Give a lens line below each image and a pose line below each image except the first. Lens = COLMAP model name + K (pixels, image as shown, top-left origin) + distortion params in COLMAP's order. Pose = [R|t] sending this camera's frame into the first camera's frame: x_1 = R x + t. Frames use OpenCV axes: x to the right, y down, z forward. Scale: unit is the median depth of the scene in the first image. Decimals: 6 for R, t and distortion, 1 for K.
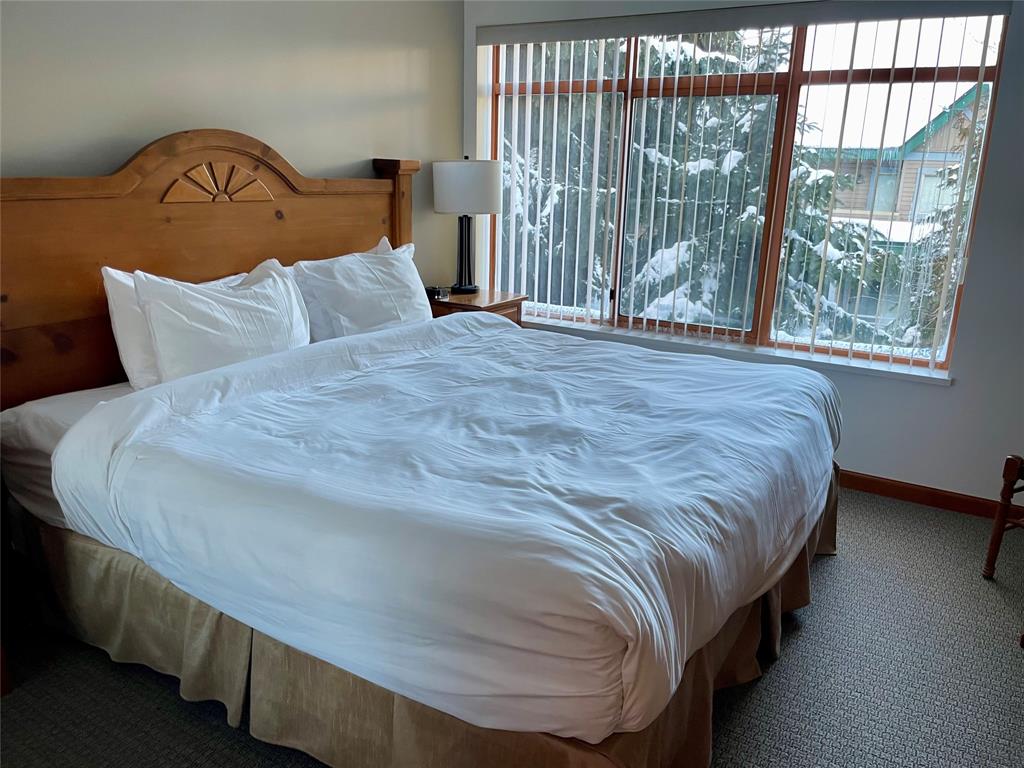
lens RADIAL K [[783.6, 0, 528.8], [0, 783.6, 384.3], [0, 0, 1]] dist [0.096344, -0.120469]
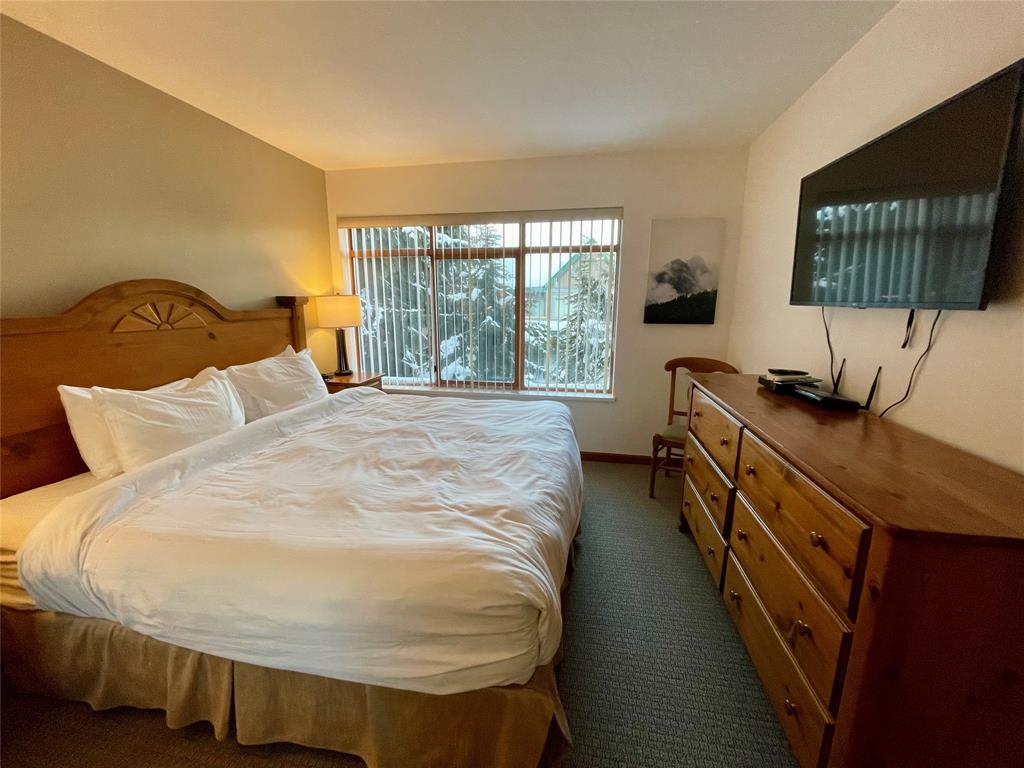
lens RADIAL K [[415.9, 0, 512.0], [0, 415.9, 384.0], [0, 0, 1]] dist [-0.001171, 0.000190]
pose [[0.937091, -0.096034, 0.335617, -0.073759], [0.116948, 0.992223, -0.042619, -0.034333], [-0.328914, 0.079188, 0.941034, 0.128222]]
